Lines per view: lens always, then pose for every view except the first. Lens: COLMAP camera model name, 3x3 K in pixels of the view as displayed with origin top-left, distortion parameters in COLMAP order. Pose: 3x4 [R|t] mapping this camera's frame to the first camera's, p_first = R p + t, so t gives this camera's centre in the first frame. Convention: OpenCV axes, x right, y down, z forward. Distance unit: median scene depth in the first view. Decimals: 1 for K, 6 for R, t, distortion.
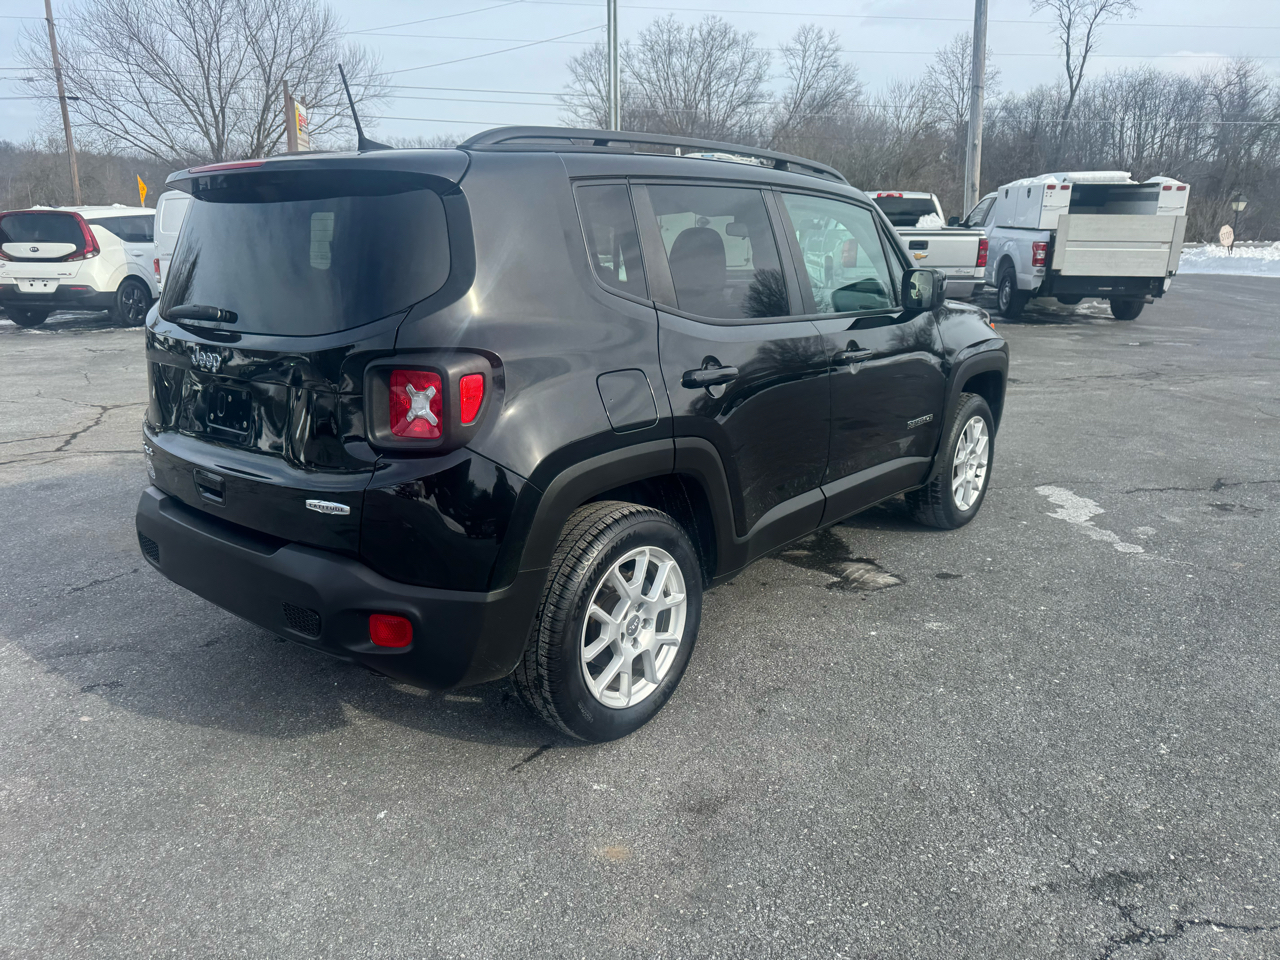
lens RADIAL K [[899.1, 0, 644.3], [0, 899.1, 484.5], [0, 0, 1]] dist [0.034824, -0.036965]
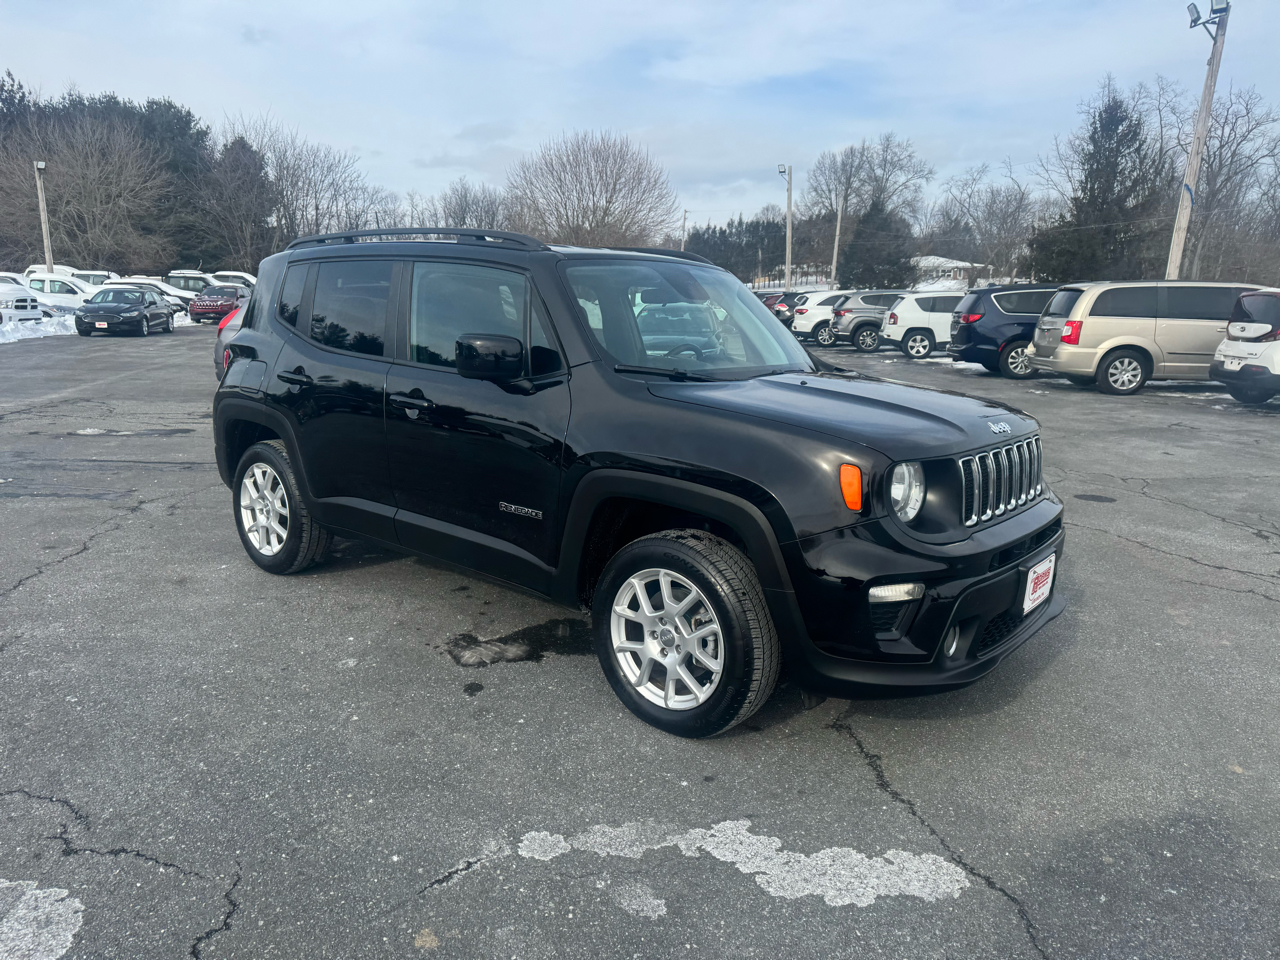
lens RADIAL K [[899.1, 0, 635.3], [0, 899.1, 480.5], [0, 0, 1]] dist [0.034824, -0.036965]
pose [[-0.008492, 0.191983, -0.981362, 0.306429], [-0.286186, 0.939879, 0.186344, -0.077501], [0.958136, 0.282434, 0.046962, 0.284750]]
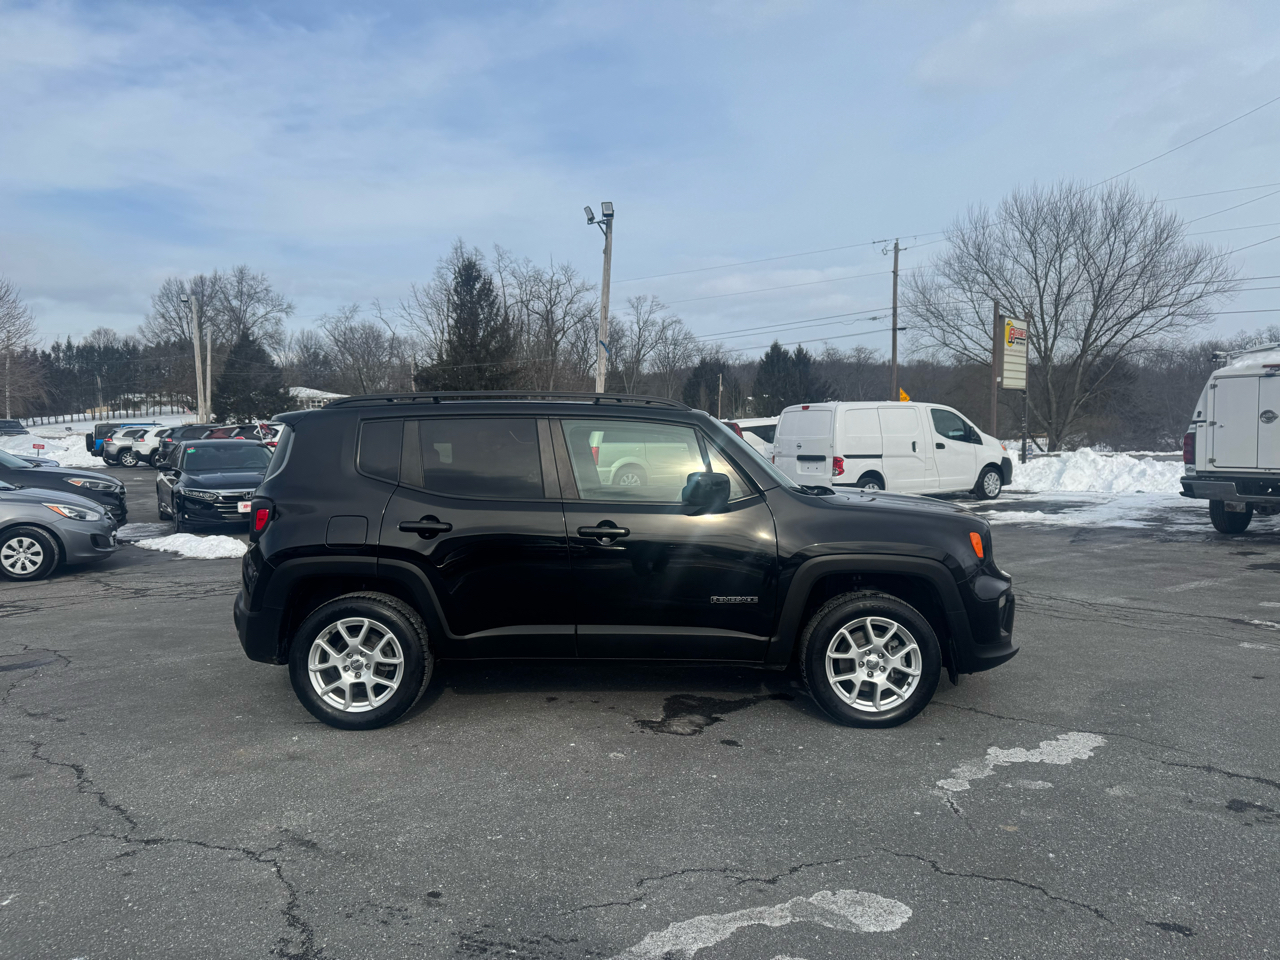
lens RADIAL K [[899.1, 0, 647.6], [0, 899.1, 481.3], [0, 0, 1]] dist [0.034824, -0.036965]
pose [[0.633138, 0.033597, -0.773310, 0.301529], [-0.197847, 0.972895, -0.119717, -0.015969], [0.748327, 0.228794, 0.622624, 0.044587]]
